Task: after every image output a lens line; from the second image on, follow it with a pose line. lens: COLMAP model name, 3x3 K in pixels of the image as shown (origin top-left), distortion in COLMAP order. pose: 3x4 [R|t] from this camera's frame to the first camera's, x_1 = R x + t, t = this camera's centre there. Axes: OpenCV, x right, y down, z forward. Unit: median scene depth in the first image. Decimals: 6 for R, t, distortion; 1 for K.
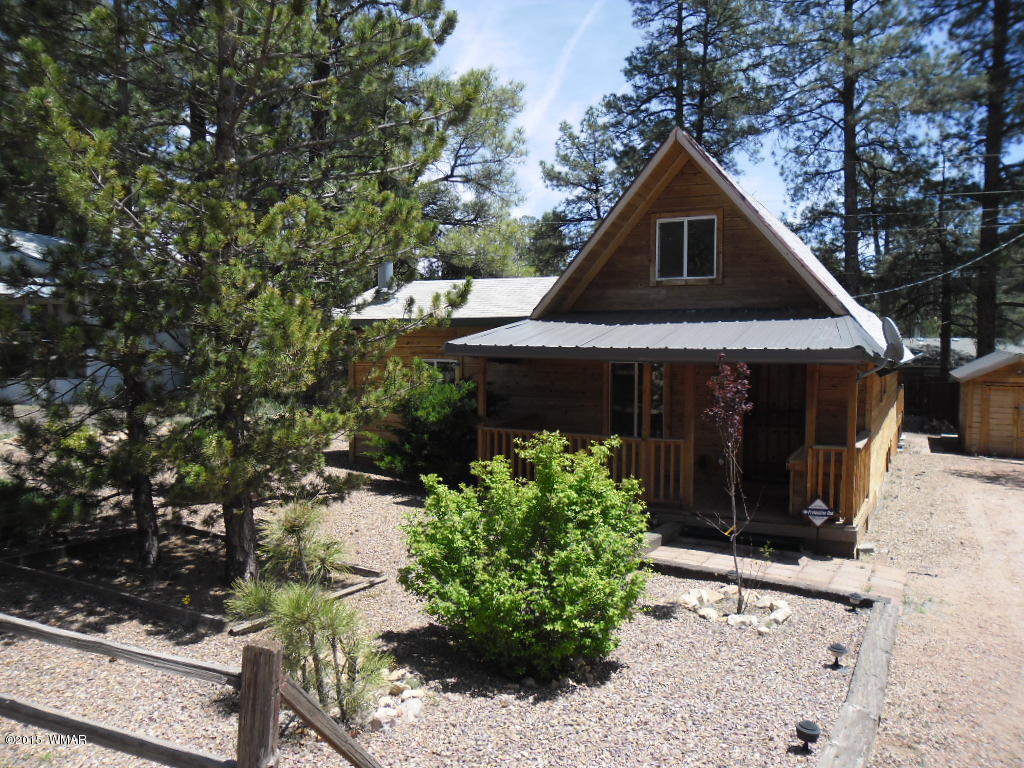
lens RADIAL K [[791.2, 0, 512.0], [0, 791.2, 384.0], [0, 0, 1]] dist [-0.065514, 0.066821]
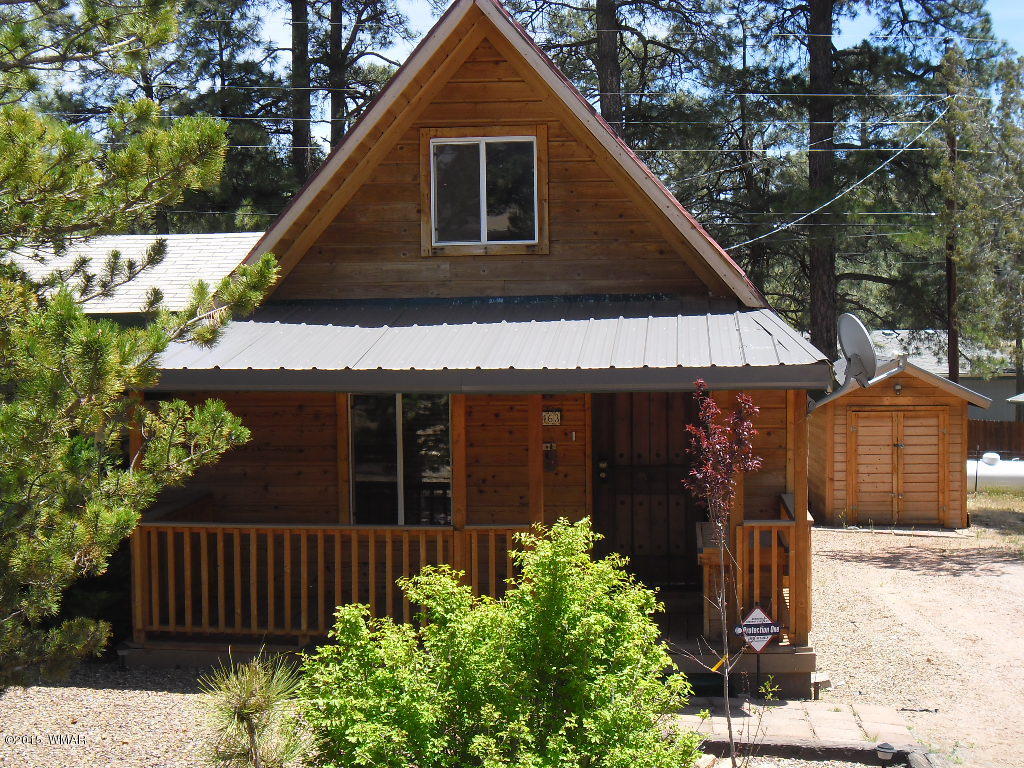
lens RADIAL K [[1543.0, 0, 512.0], [0, 1543.0, 384.0], [0, 0, 1]] dist [-0.046789, -0.044948]
pose [[0.924205, -0.024369, 0.381118, -0.191382], [0.034204, 0.999233, -0.019052, -0.009976], [-0.380362, 0.030644, 0.924330, -0.040655]]
